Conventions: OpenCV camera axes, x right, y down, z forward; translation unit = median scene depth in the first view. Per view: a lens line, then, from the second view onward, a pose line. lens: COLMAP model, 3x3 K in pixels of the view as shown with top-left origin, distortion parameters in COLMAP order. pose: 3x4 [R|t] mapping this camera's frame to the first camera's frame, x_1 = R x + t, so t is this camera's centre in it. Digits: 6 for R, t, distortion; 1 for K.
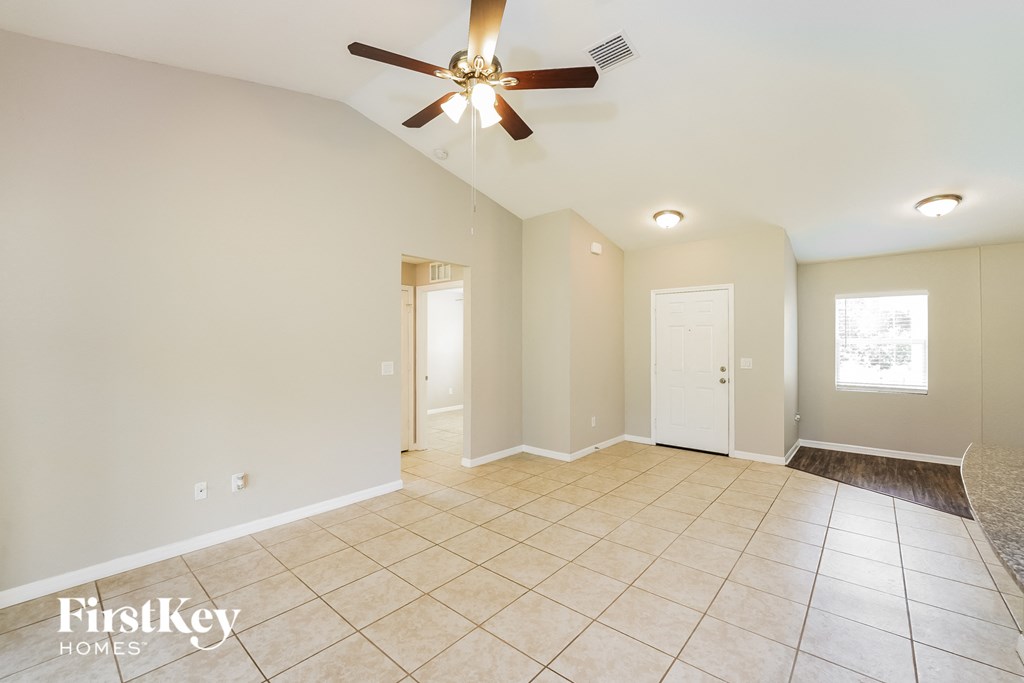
lens RADIAL K [[421.7, 0, 512.0], [0, 421.7, 341.5], [0, 0, 1]] dist [-0.029456, -0.000085]
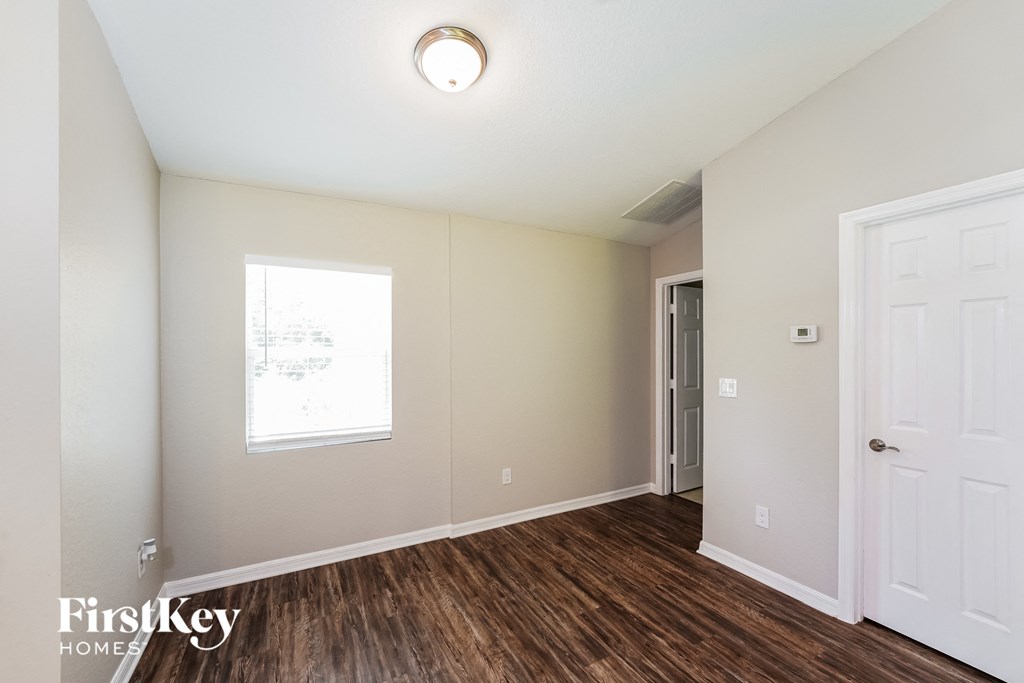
lens RADIAL K [[421.3, 0, 512.0], [0, 421.3, 356.7], [0, 0, 1]] dist [-0.012687, -0.000033]
pose [[0.351700, -0.010941, 0.936049, 0.481613], [0.002416, 0.999939, 0.010780, 0.000068], [-0.936110, -0.001530, 0.351705, 0.598458]]
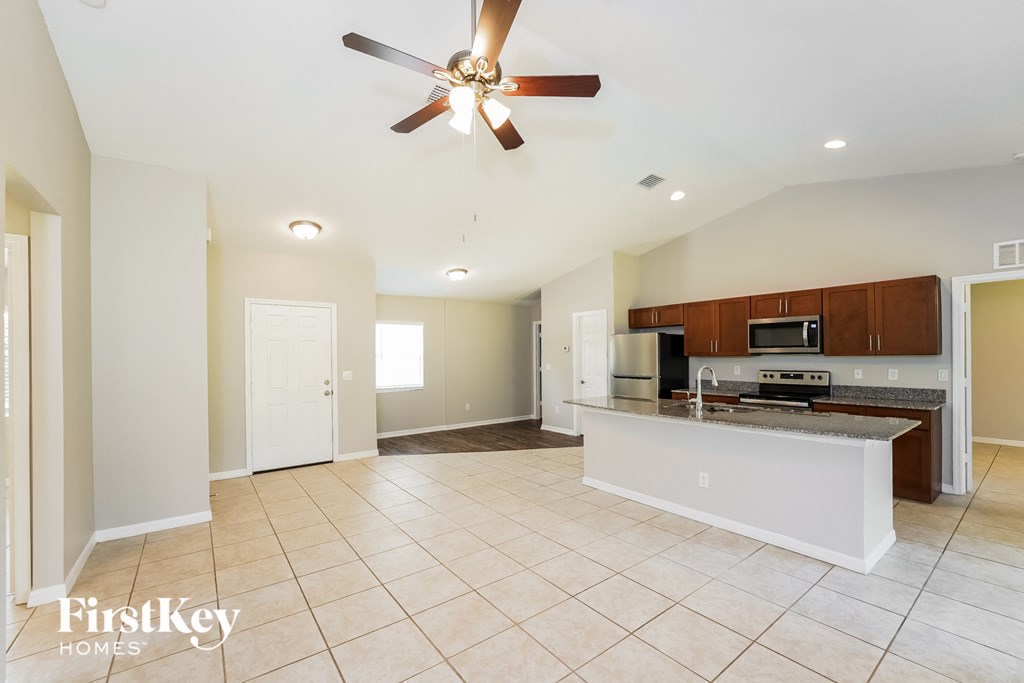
lens RADIAL K [[421.3, 0, 512.0], [0, 421.3, 356.7], [0, 0, 1]] dist [-0.012687, -0.000033]
pose [[0.205336, -0.006290, 0.978671, -0.476349], [0.007068, 0.999963, 0.004944, -0.001426], [-0.978666, 0.005903, 0.205373, 0.333665]]
